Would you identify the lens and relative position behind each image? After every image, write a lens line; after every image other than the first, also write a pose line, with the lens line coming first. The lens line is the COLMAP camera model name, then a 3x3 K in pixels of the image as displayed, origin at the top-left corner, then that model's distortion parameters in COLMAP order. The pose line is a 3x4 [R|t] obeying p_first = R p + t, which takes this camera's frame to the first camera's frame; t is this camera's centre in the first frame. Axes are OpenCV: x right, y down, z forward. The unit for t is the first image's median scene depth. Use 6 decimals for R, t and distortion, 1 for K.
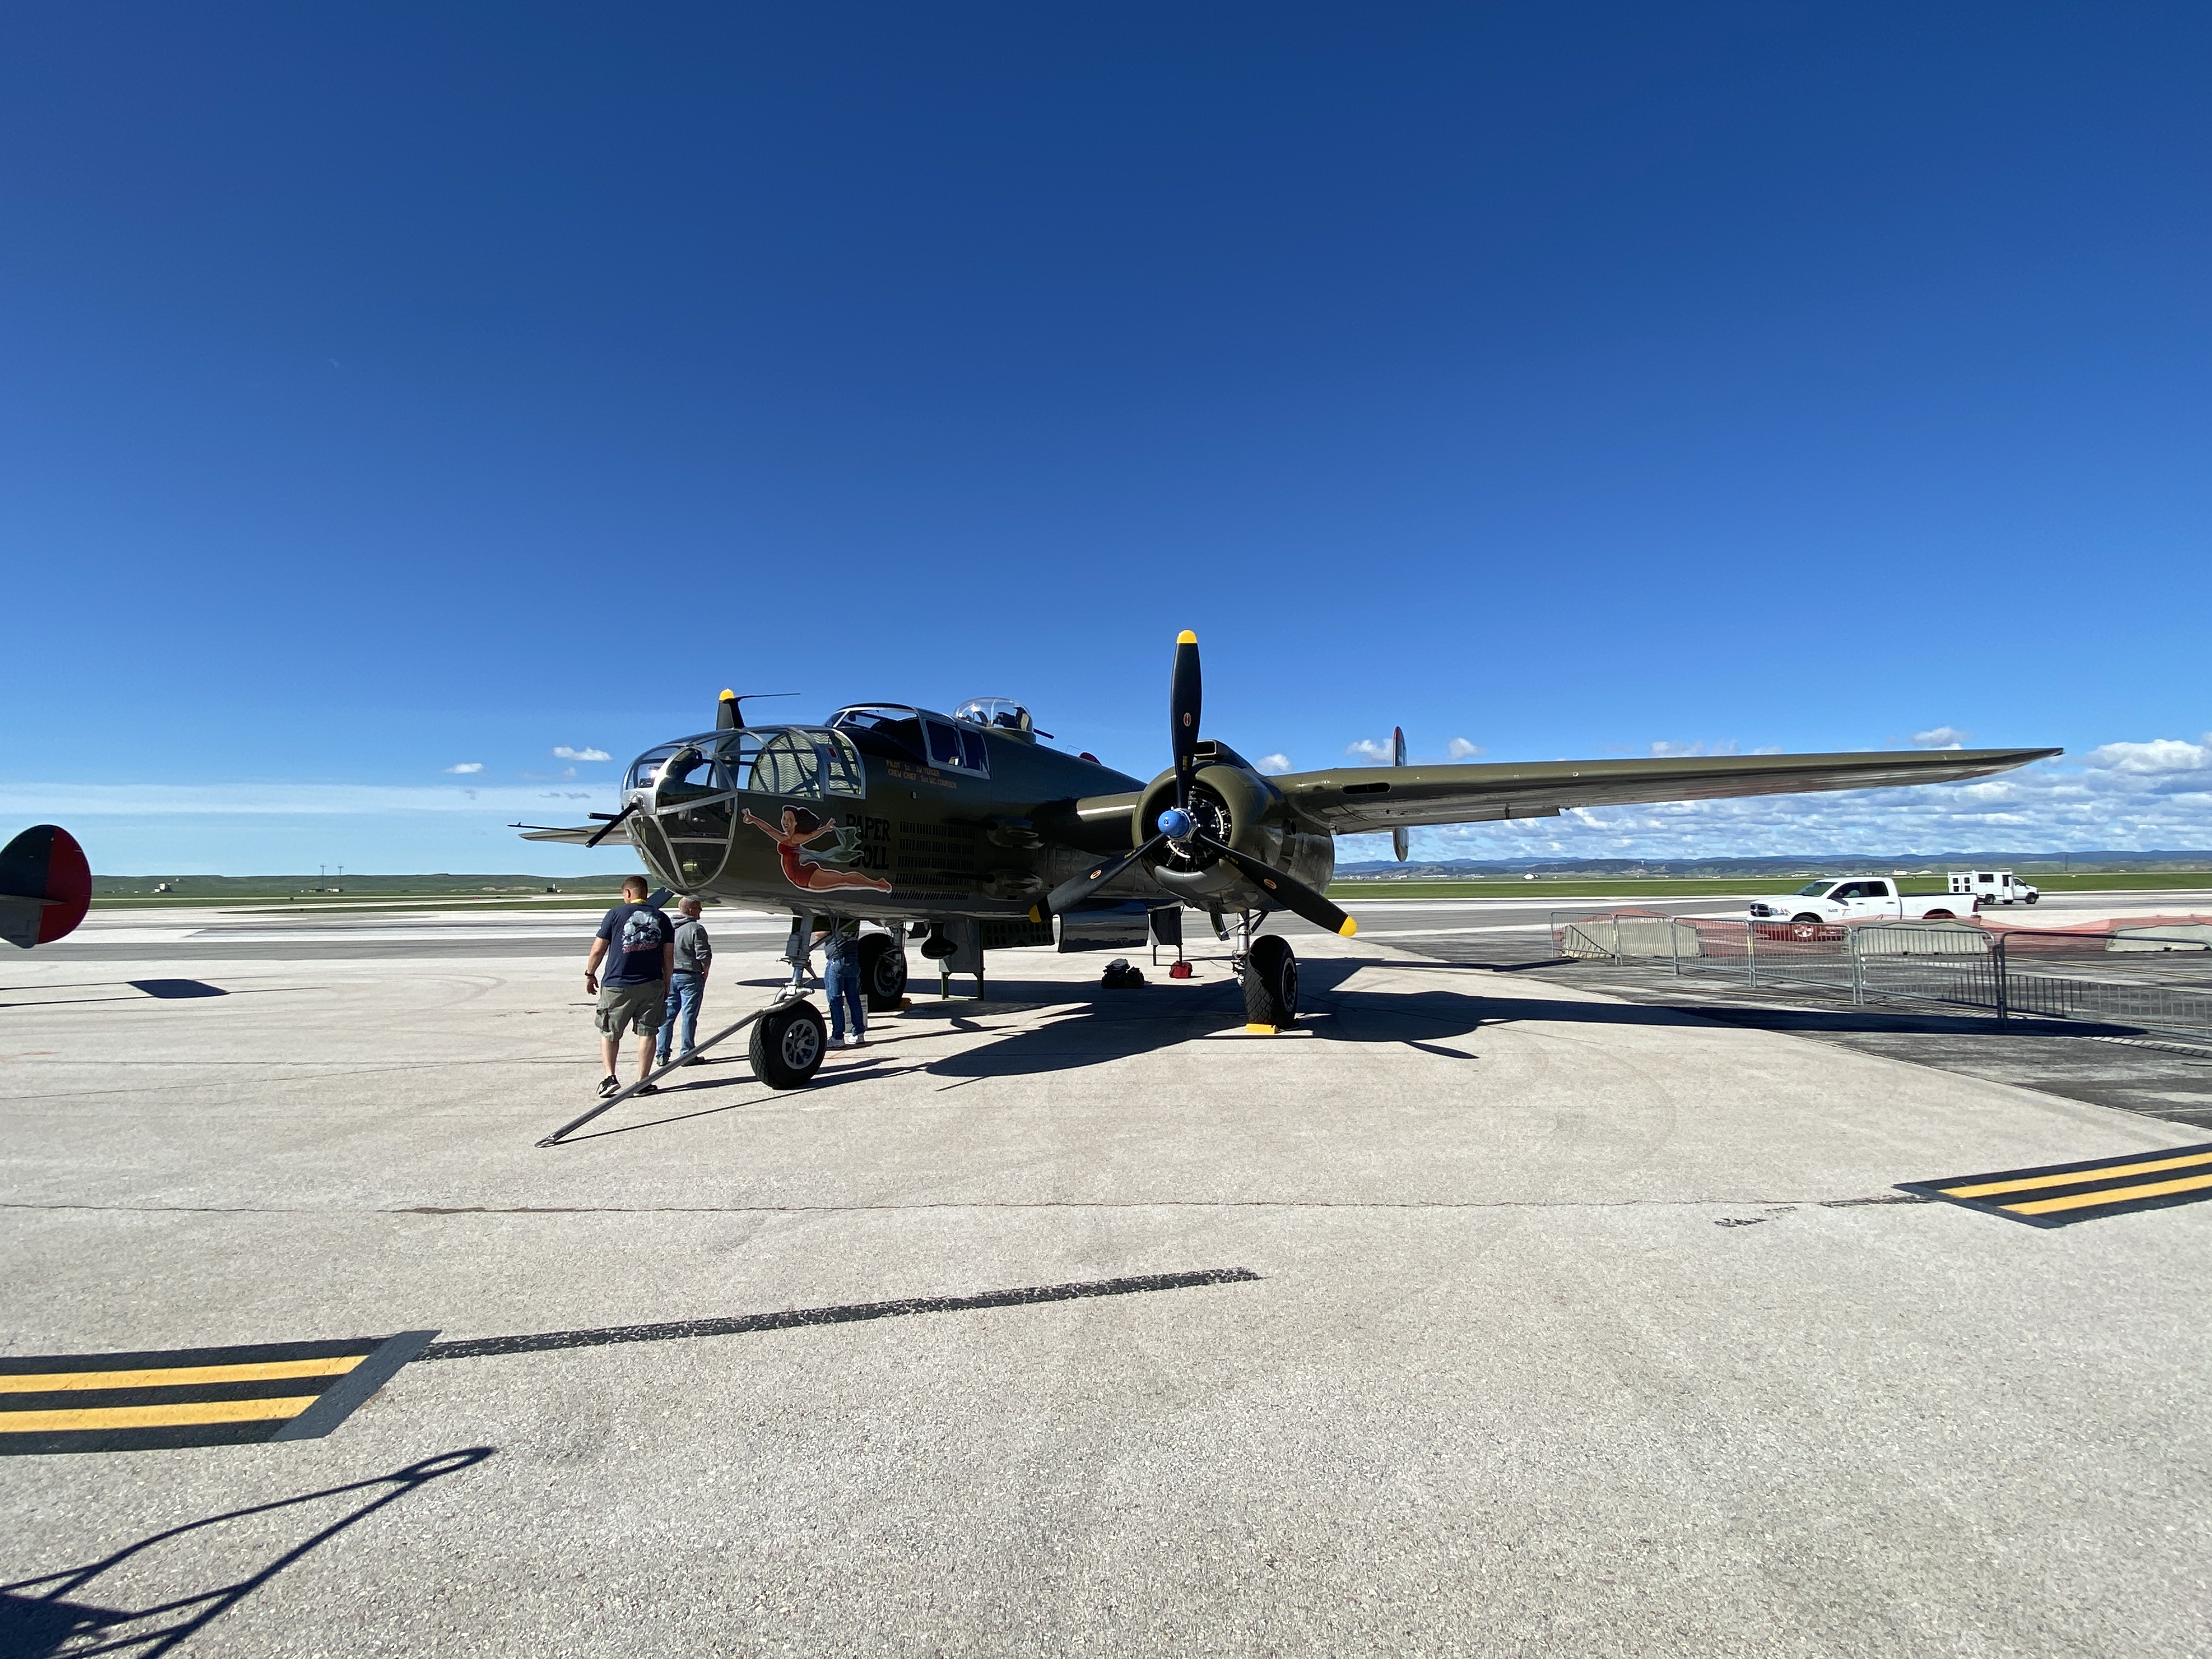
lens RADIAL K [[978.9, 0, 1106.0], [0, 978.9, 829.5], [0, 0, 1]] dist [-0.003141, -0.000616]
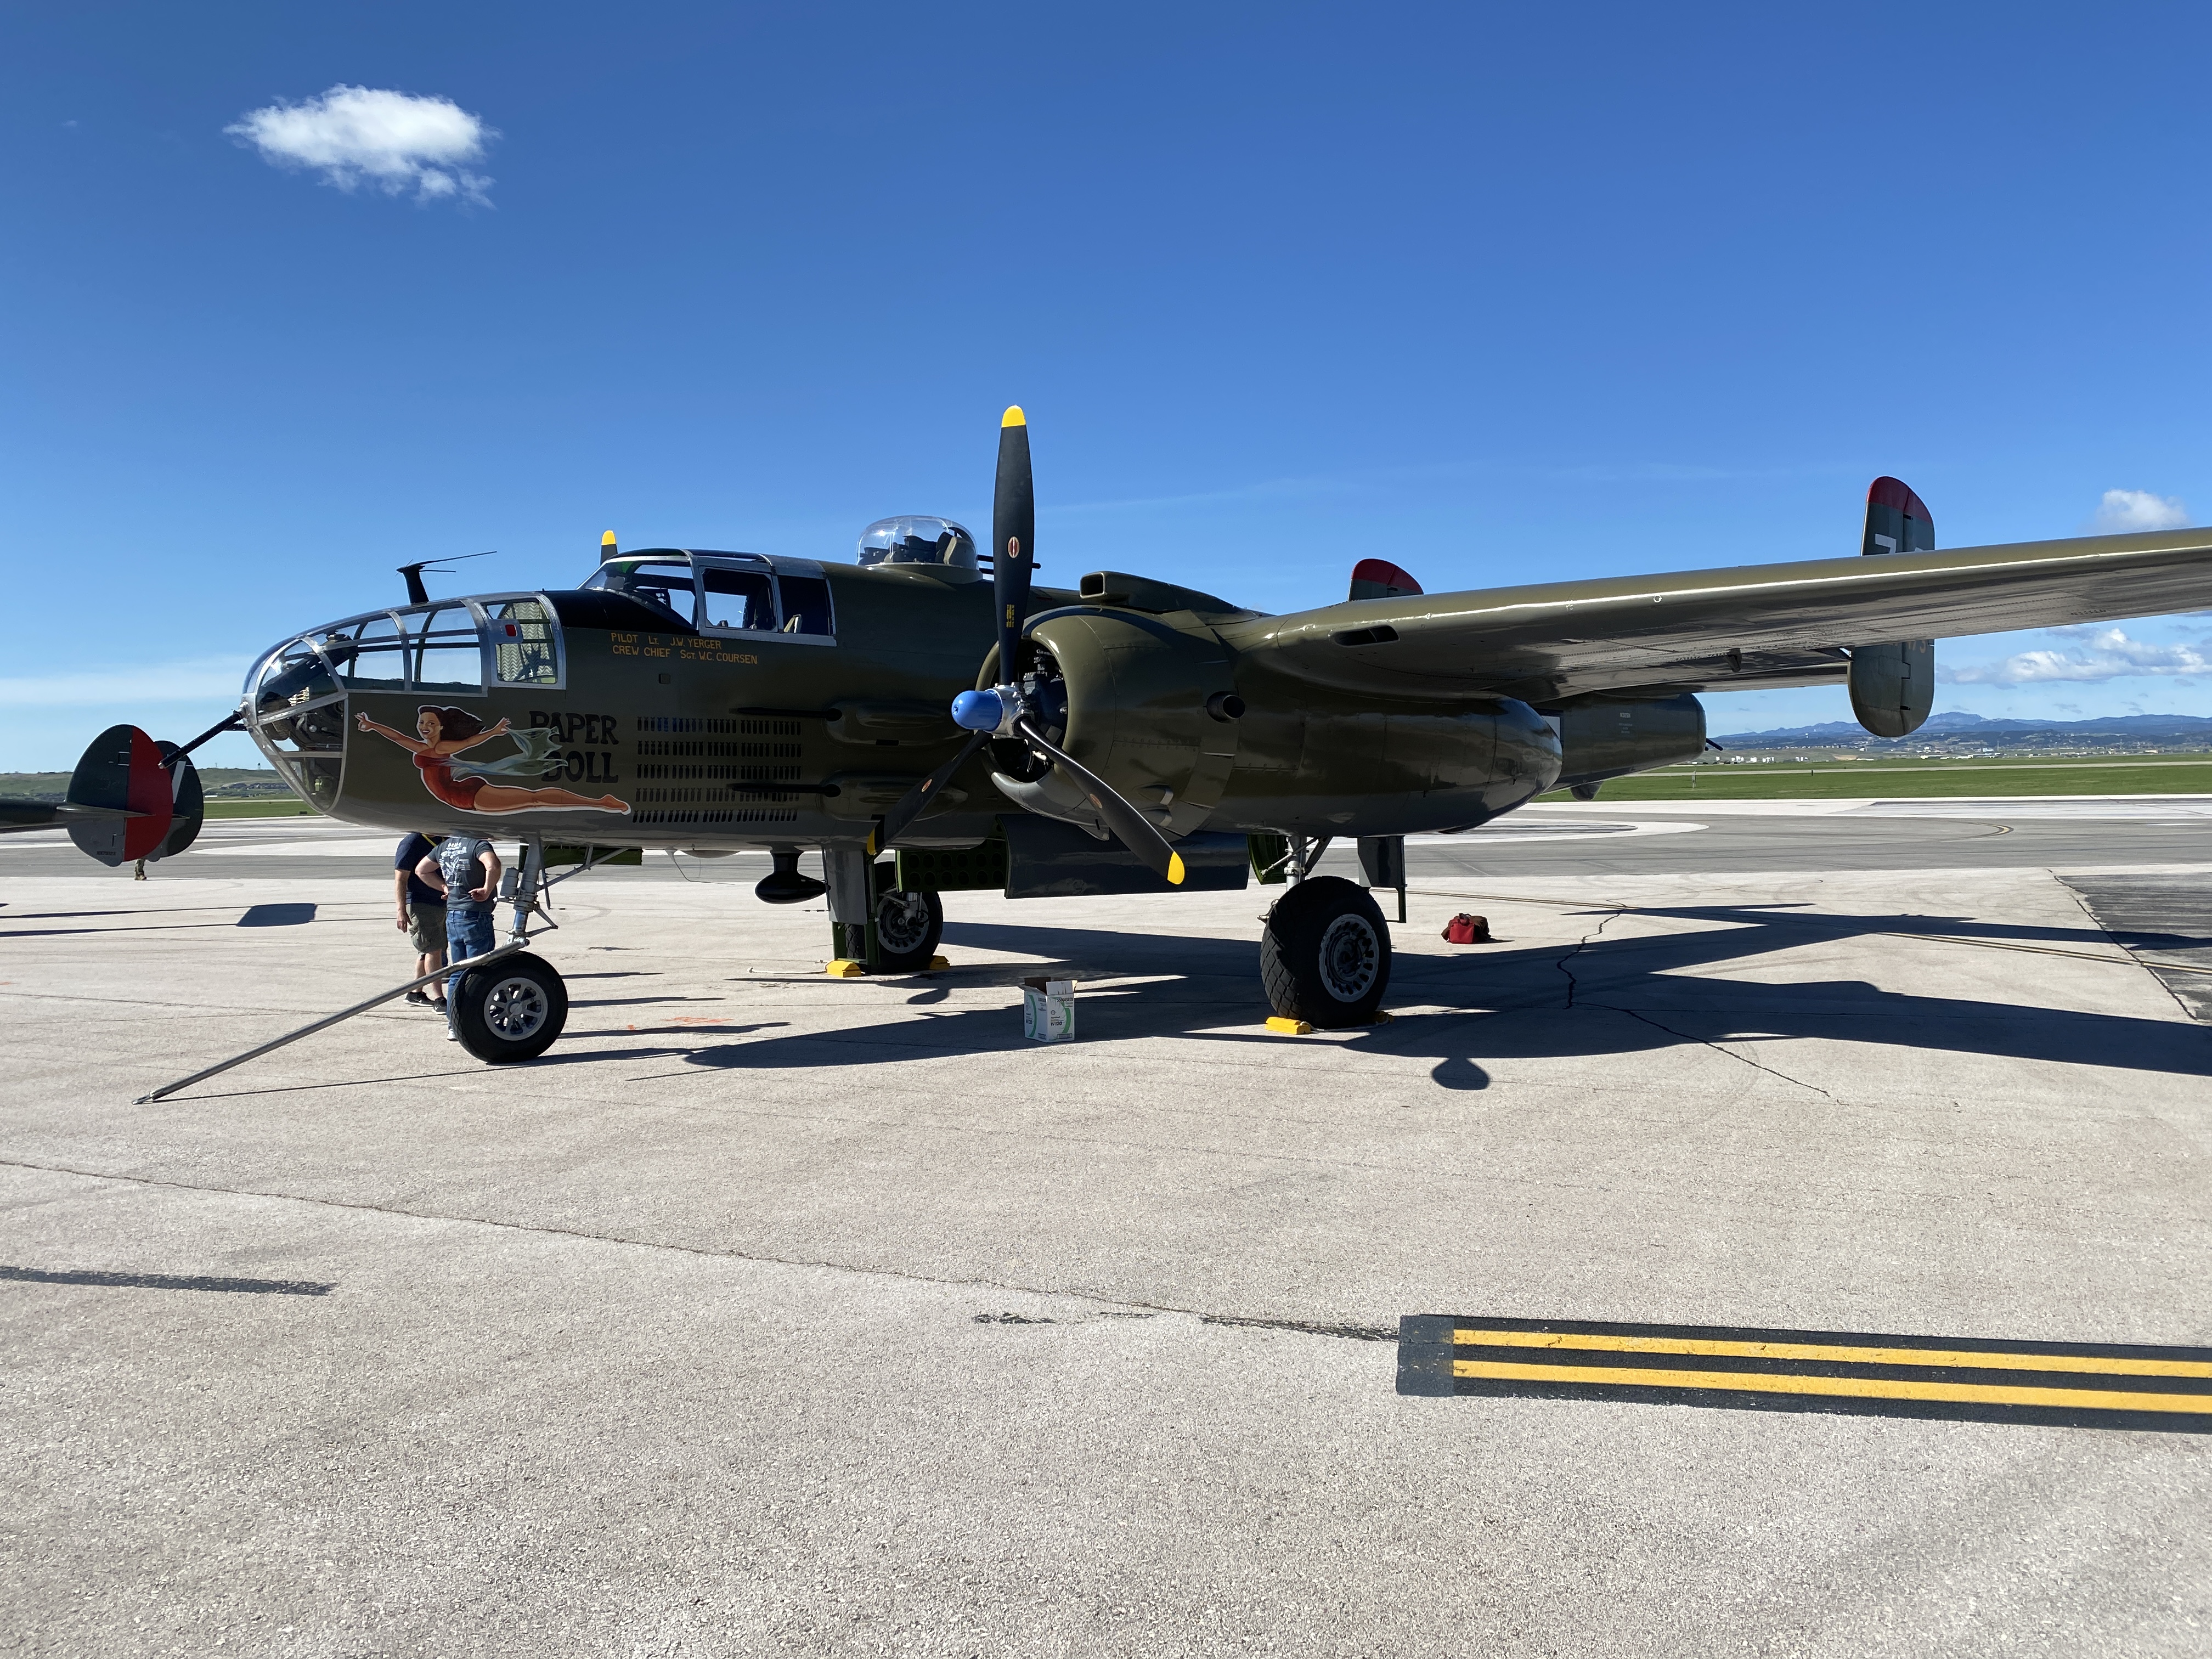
lens RADIAL K [[1673.7, 0, 1106.0], [0, 1673.7, 829.5], [0, 0, 1]] dist [0.011642, 0.001889]
pose [[0.909213, 0.004852, -0.416304, 0.639193], [0.033766, 0.995779, 0.085352, -0.019274], [0.414961, -0.091660, 0.905211, 0.002293]]
